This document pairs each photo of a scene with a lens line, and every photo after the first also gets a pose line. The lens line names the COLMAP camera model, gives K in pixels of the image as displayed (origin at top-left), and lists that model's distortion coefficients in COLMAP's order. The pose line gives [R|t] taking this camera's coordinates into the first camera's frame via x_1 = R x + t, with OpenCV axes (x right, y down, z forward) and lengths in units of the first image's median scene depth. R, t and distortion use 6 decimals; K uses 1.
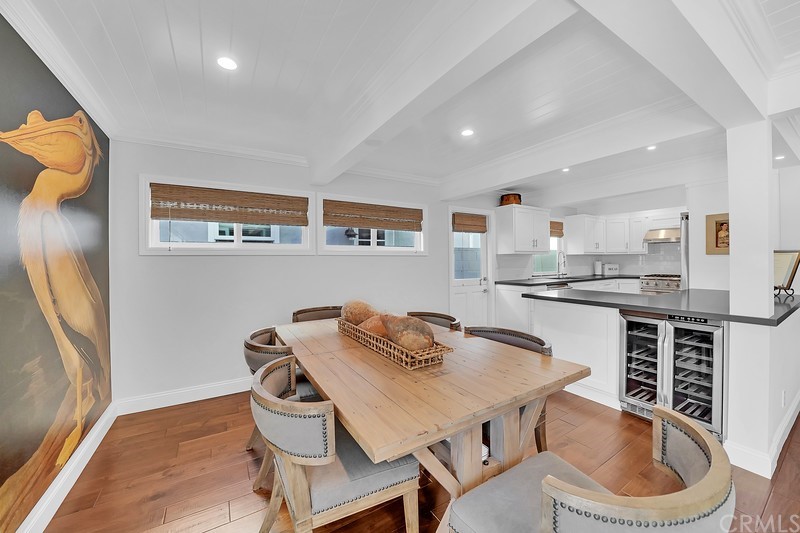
lens RADIAL K [[290.3, 0, 396.1], [0, 290.3, 263.8], [0, 0, 1]] dist [-0.014408, 0.000563]
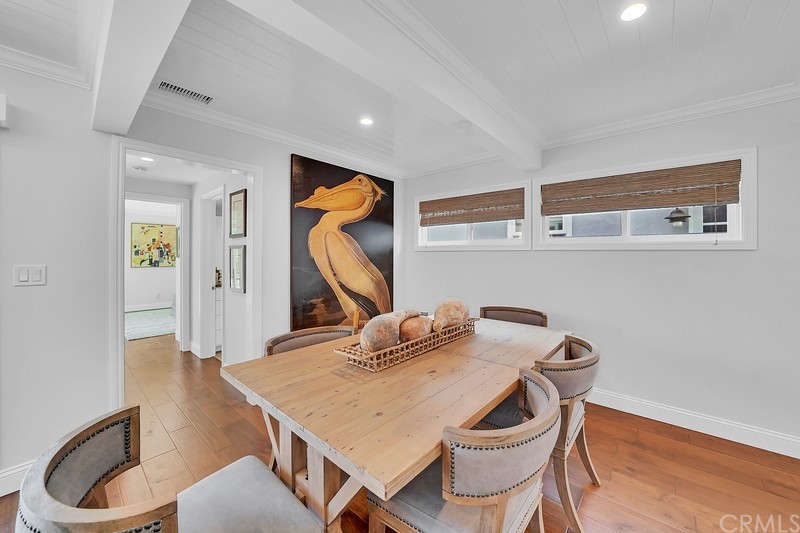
lens RADIAL K [[299.5, 0, 404.3], [0, 299.5, 256.4], [0, 0, 1]] dist [-0.016248, -0.000151]
pose [[0.325697, 0.015798, -0.945342, 0.468749], [-0.019607, 0.999758, 0.009953, -0.013757], [0.945271, 0.015294, 0.325928, 0.346589]]
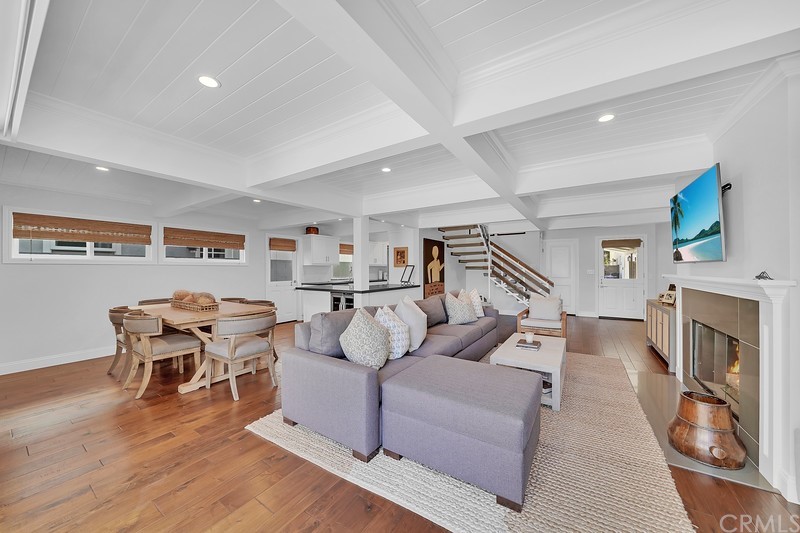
lens RADIAL K [[290.3, 0, 396.1], [0, 290.3, 267.4], [0, 0, 1]] dist [-0.014408, 0.000563]
pose [[0.913674, 0.009018, 0.406347, 0.244194], [-0.000403, 0.999773, -0.021282, 0.014604], [-0.406447, 0.019281, 0.913471, -0.844560]]
